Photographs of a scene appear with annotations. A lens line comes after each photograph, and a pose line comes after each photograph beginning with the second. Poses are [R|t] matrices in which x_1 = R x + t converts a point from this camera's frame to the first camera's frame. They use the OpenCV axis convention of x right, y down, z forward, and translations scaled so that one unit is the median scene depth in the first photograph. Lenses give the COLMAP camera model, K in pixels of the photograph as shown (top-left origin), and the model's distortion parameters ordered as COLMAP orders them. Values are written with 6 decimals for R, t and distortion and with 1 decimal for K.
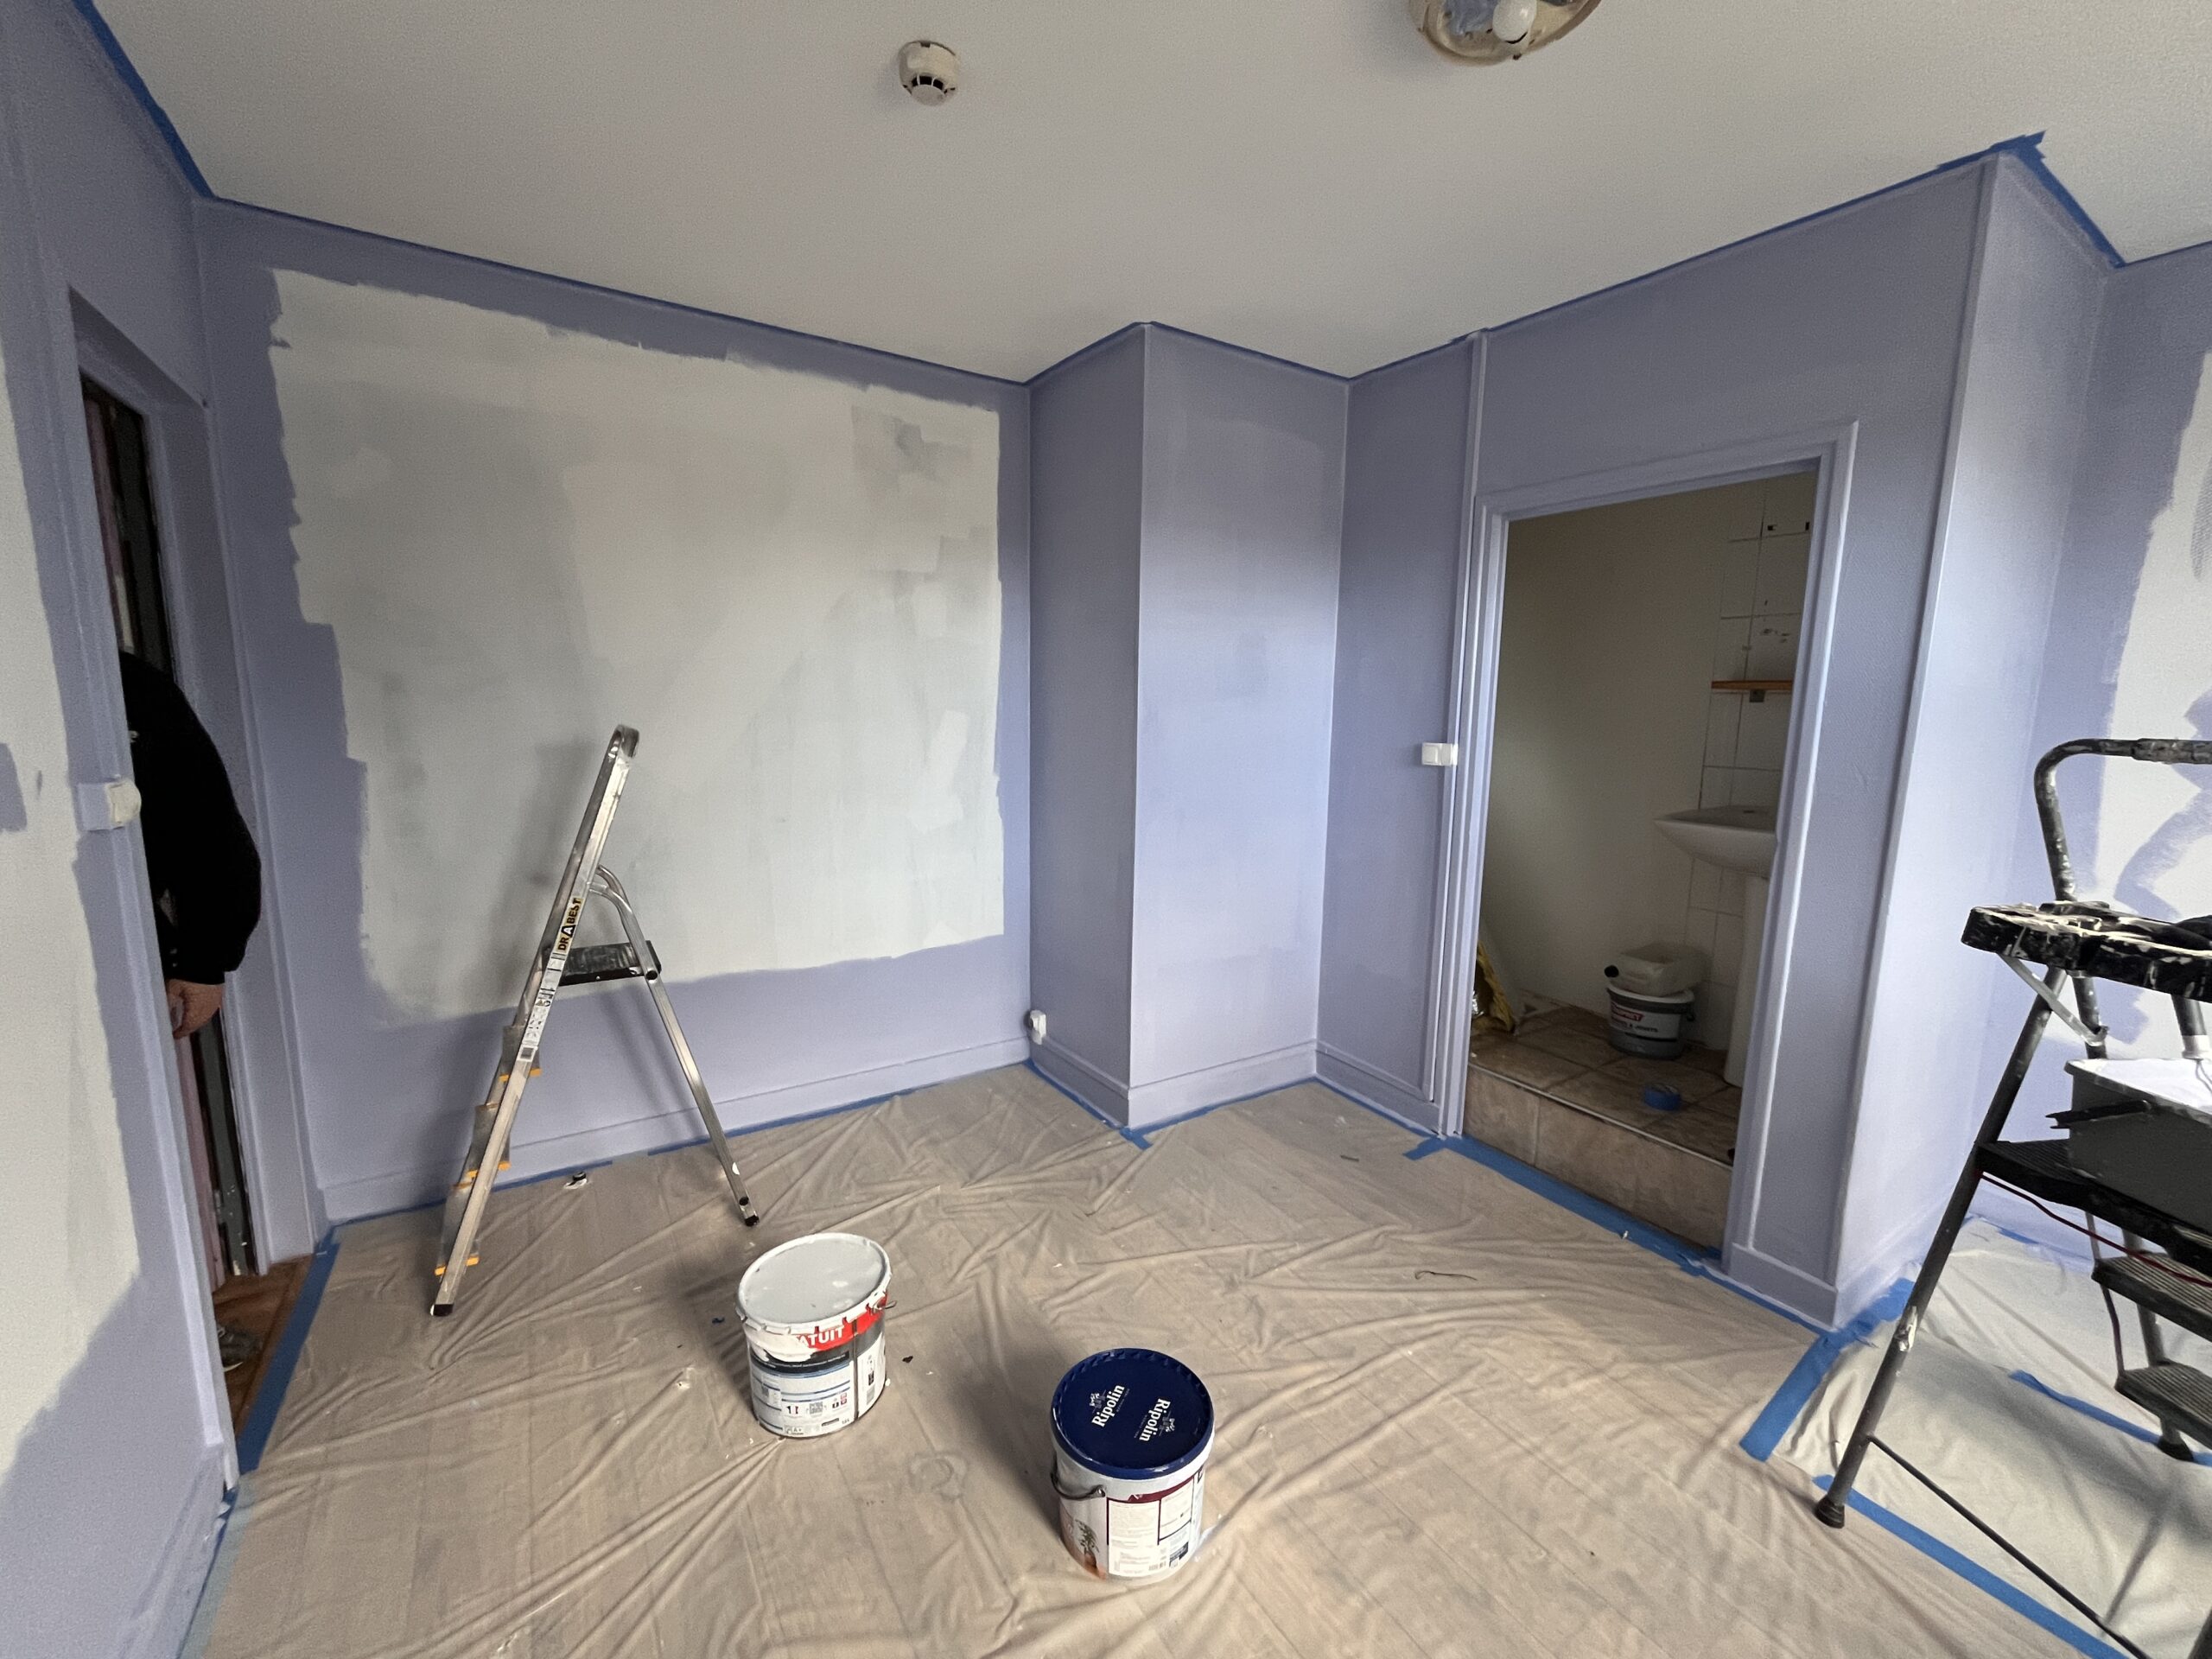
lens RADIAL K [[902.2, 0, 1106.0], [0, 902.2, 829.5], [0, 0, 1]] dist [-0.000861, -0.000053]
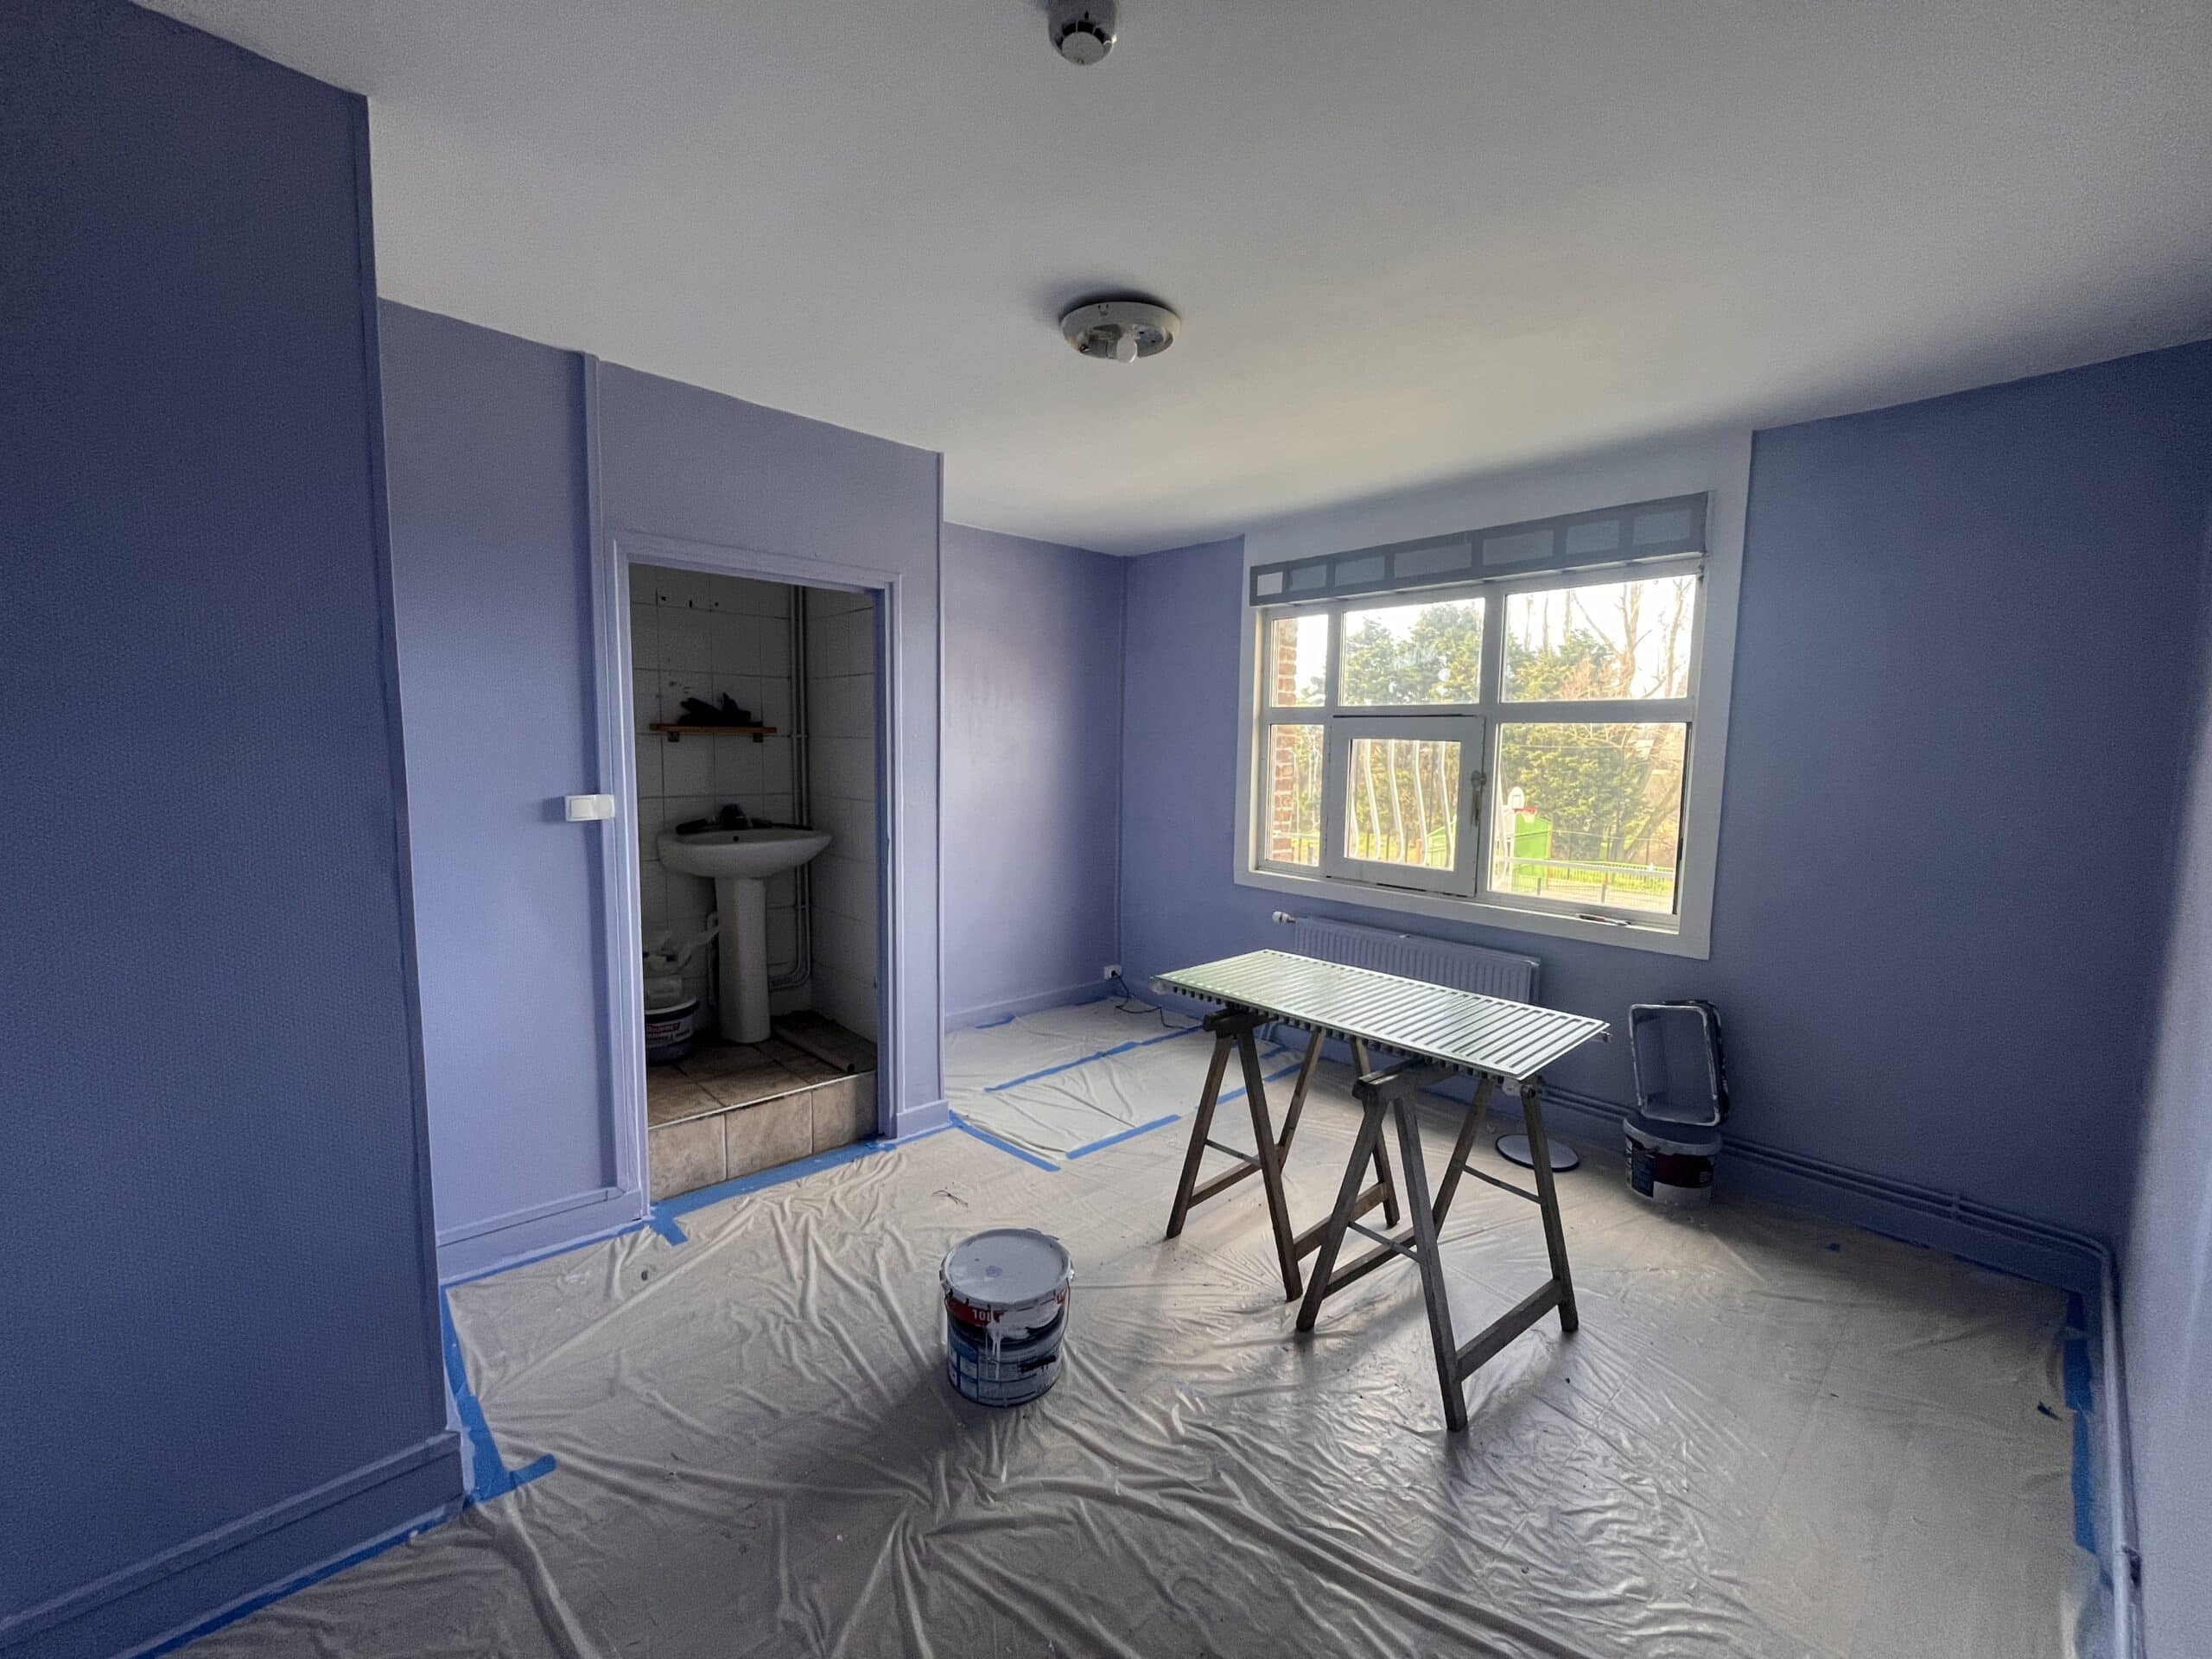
lens RADIAL K [[902.2, 0, 1106.0], [0, 902.2, 829.5], [0, 0, 1]] dist [-0.000861, -0.000053]
pose [[-0.172385, -0.112697, 0.978562, -0.589158], [0.125849, 0.982773, 0.135352, -0.119351], [-0.976957, 0.146484, -0.155233, 0.655200]]
